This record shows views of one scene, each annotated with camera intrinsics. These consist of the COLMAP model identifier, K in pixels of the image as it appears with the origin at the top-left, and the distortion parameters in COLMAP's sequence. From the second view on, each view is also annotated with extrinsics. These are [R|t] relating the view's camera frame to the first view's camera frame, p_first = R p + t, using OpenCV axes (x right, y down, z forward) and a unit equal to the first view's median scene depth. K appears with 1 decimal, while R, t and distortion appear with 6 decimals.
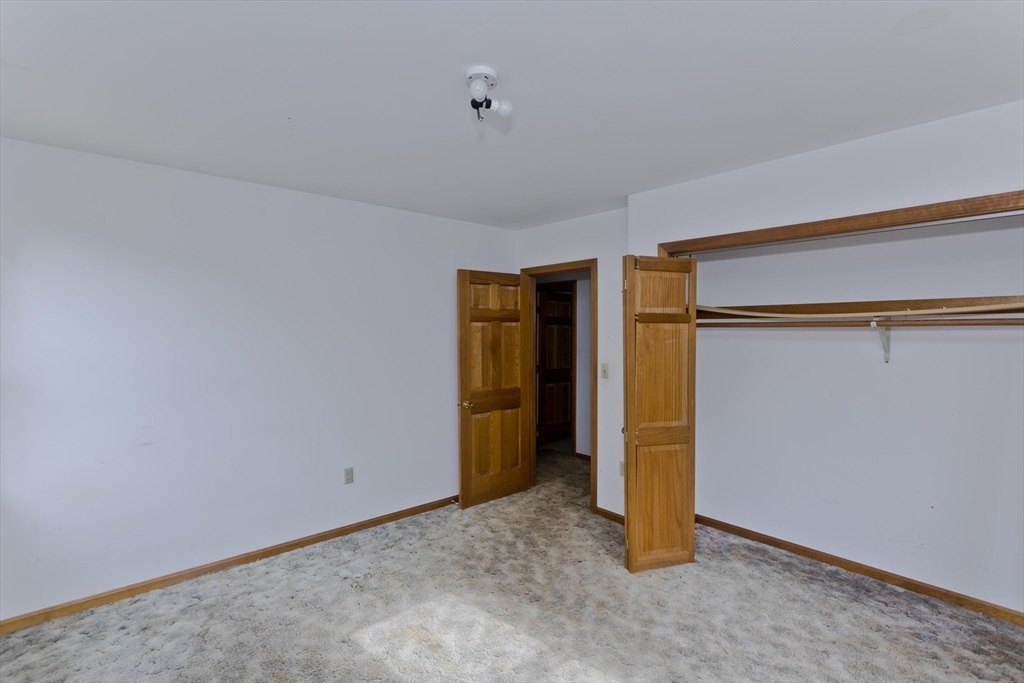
lens RADIAL K [[489.6, 0, 516.8], [0, 489.6, 331.9], [0, 0, 1]] dist [0.000790, 0.000089]
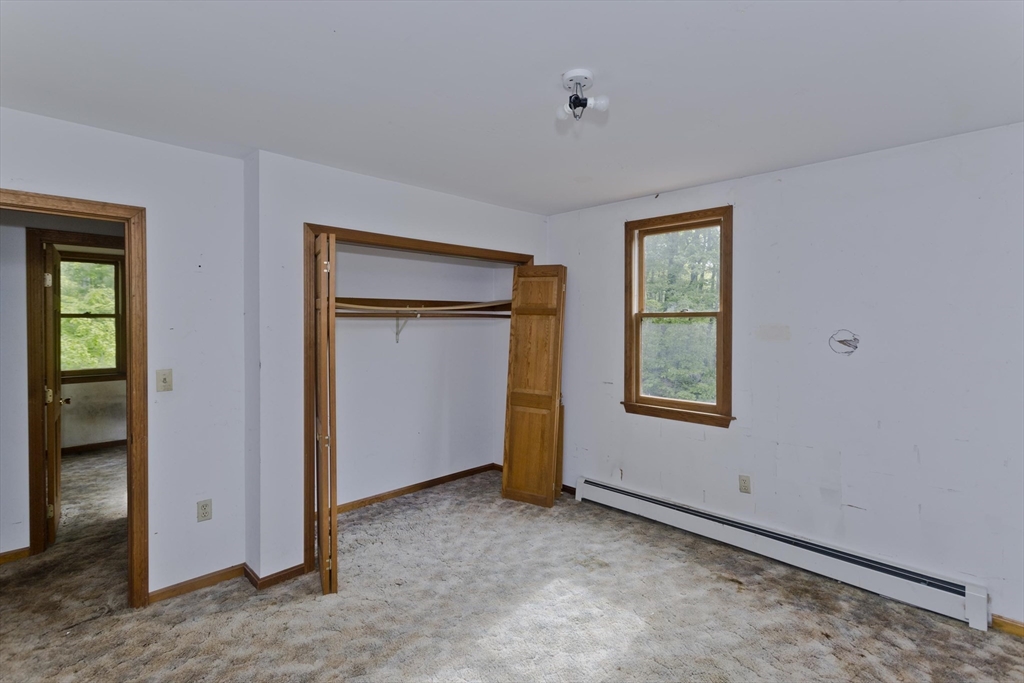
lens RADIAL K [[489.6, 0, 516.8], [0, 489.6, 331.9], [0, 0, 1]] dist [0.000790, 0.000089]
pose [[-0.082498, -0.019009, 0.996410, -0.717953], [-0.000069, 0.999818, 0.019068, 0.002366], [-0.996591, 0.001504, -0.082484, 0.800067]]
